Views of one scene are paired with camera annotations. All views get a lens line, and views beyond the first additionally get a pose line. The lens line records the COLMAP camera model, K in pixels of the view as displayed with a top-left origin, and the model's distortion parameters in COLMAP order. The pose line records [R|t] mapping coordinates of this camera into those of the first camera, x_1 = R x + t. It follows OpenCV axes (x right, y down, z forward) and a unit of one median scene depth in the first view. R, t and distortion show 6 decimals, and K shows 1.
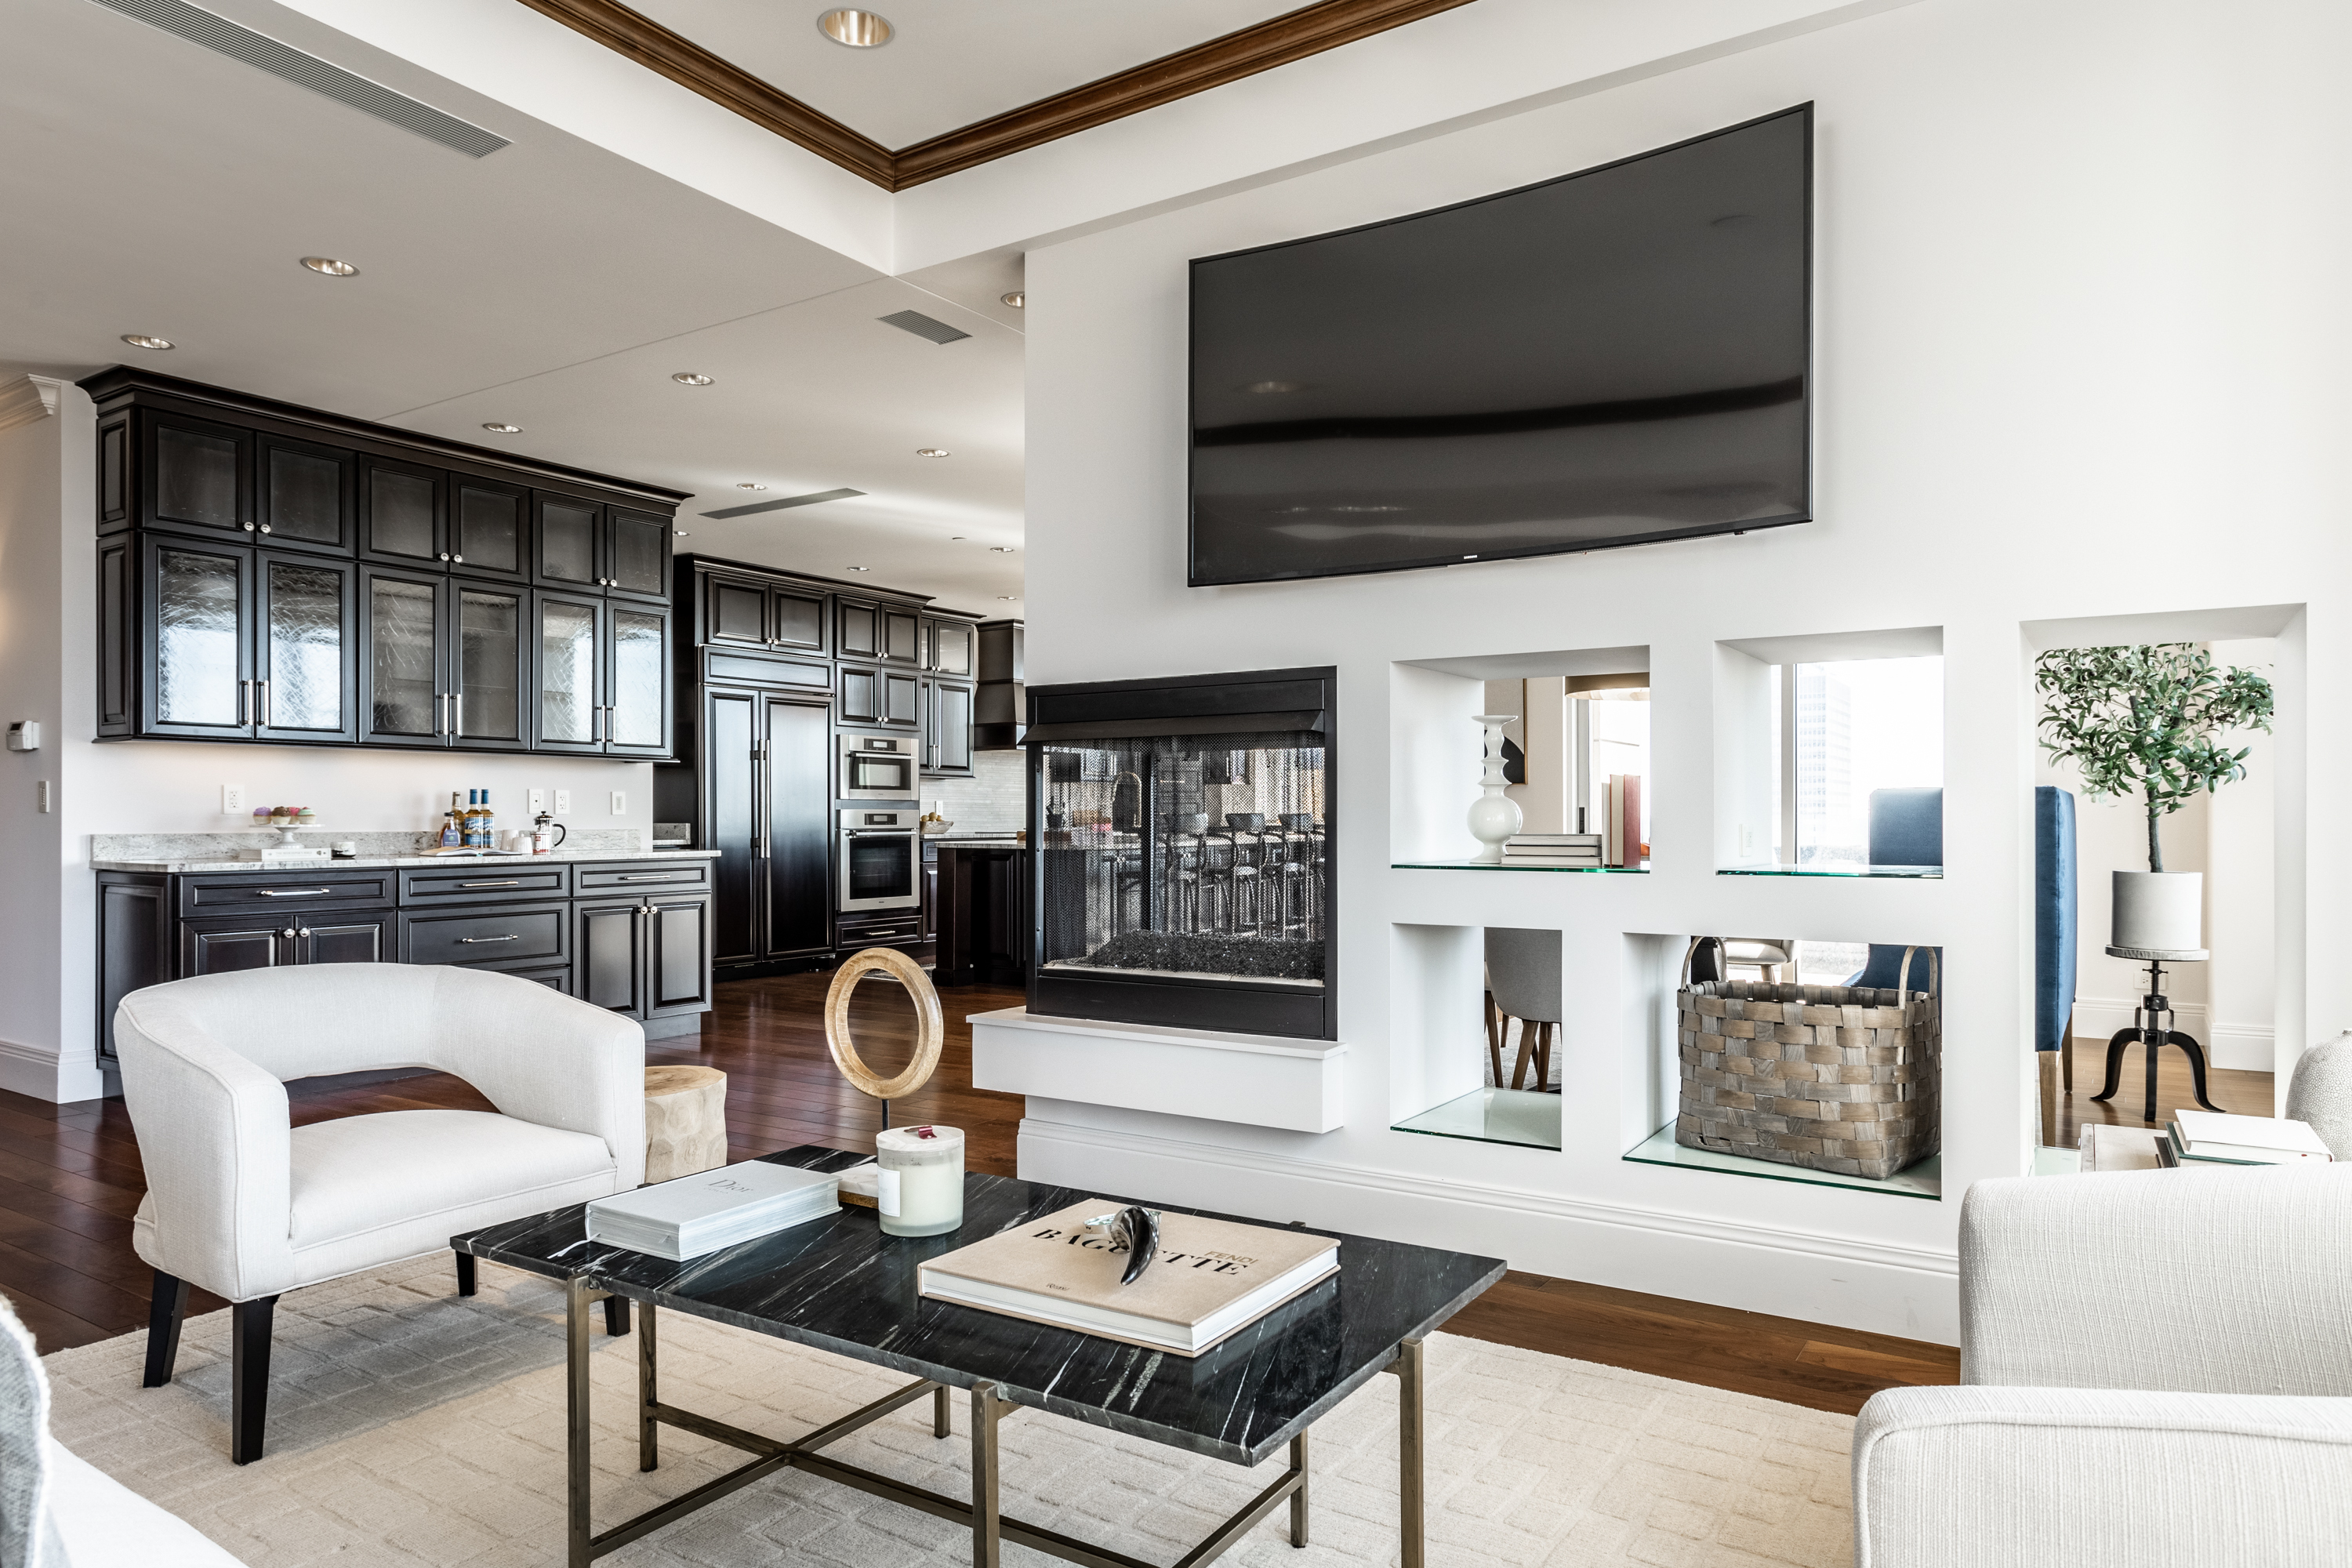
lens RADIAL K [[1426.9, 0, 1211.2], [0, 1426.9, 830.0], [0, 0, 1]] dist [-0.002761, -0.002542]
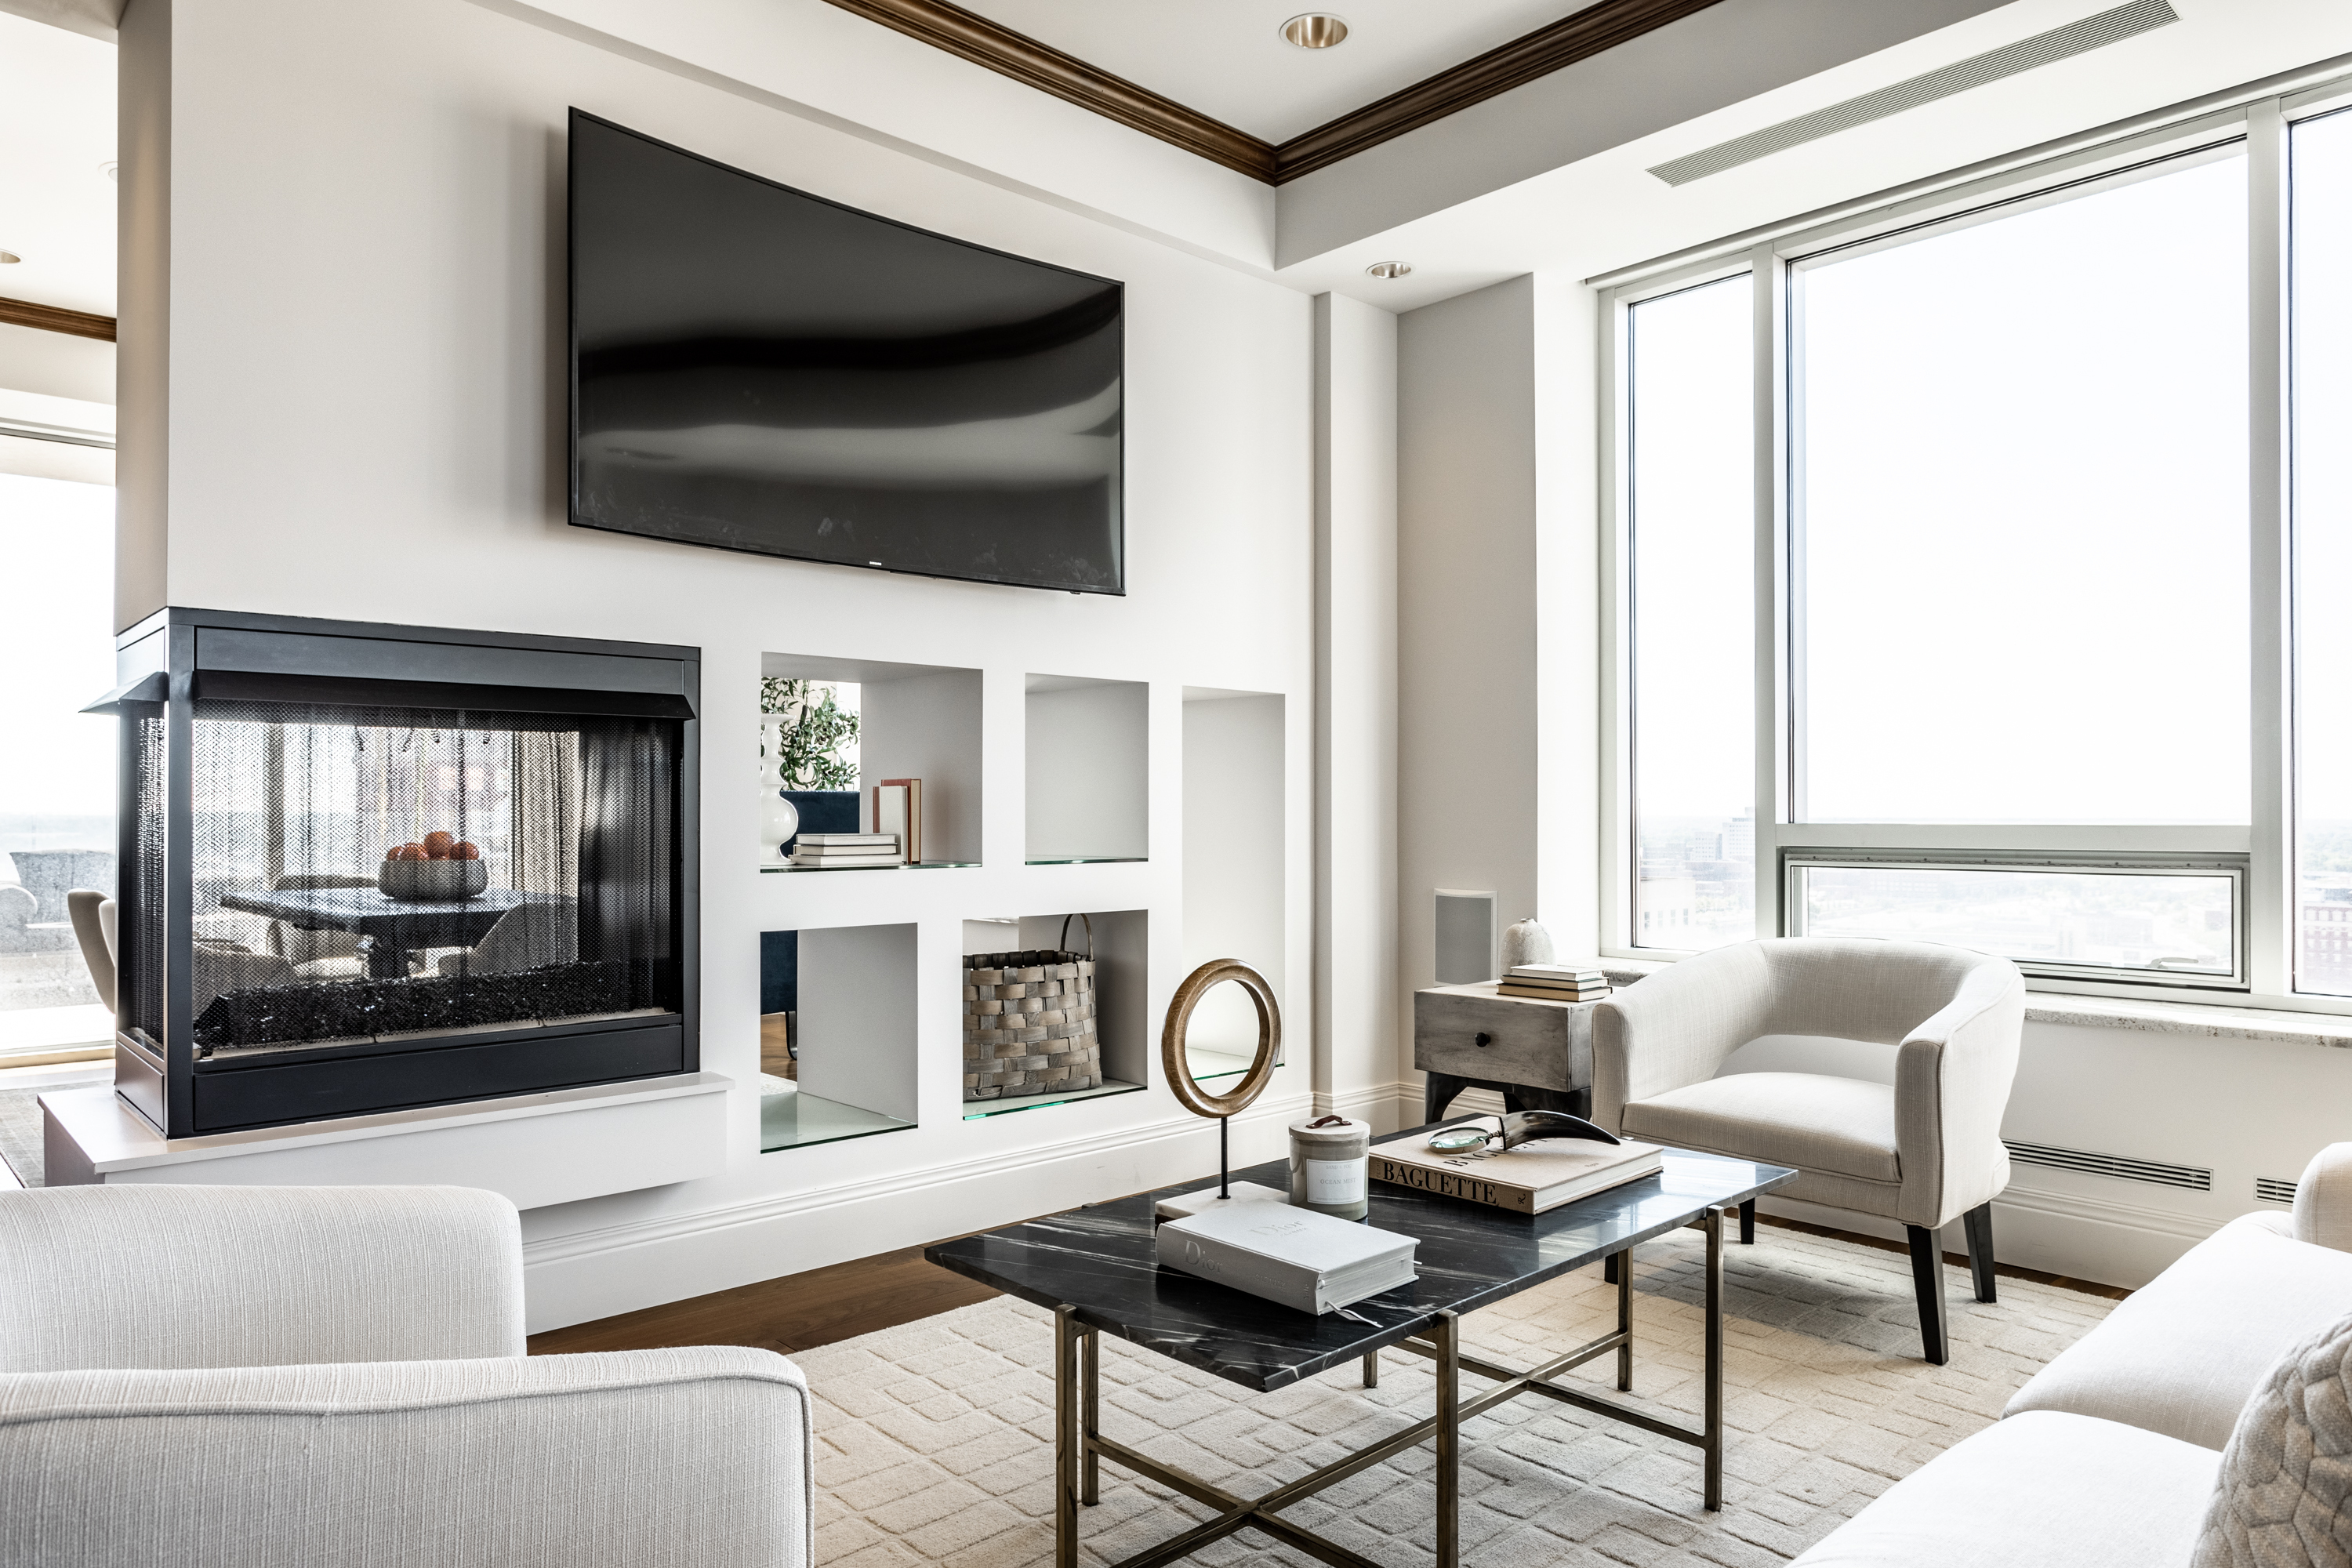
lens RADIAL K [[1529.2, 0, 1169.7], [0, 1529.2, 797.9], [0, 0, 1]] dist [-0.020168, 0.007631]
pose [[0.237181, 0.011714, 0.971395, -0.866866], [0.012834, 0.999802, -0.015190, -0.003786], [-0.971381, 0.016069, 0.236984, 0.561834]]
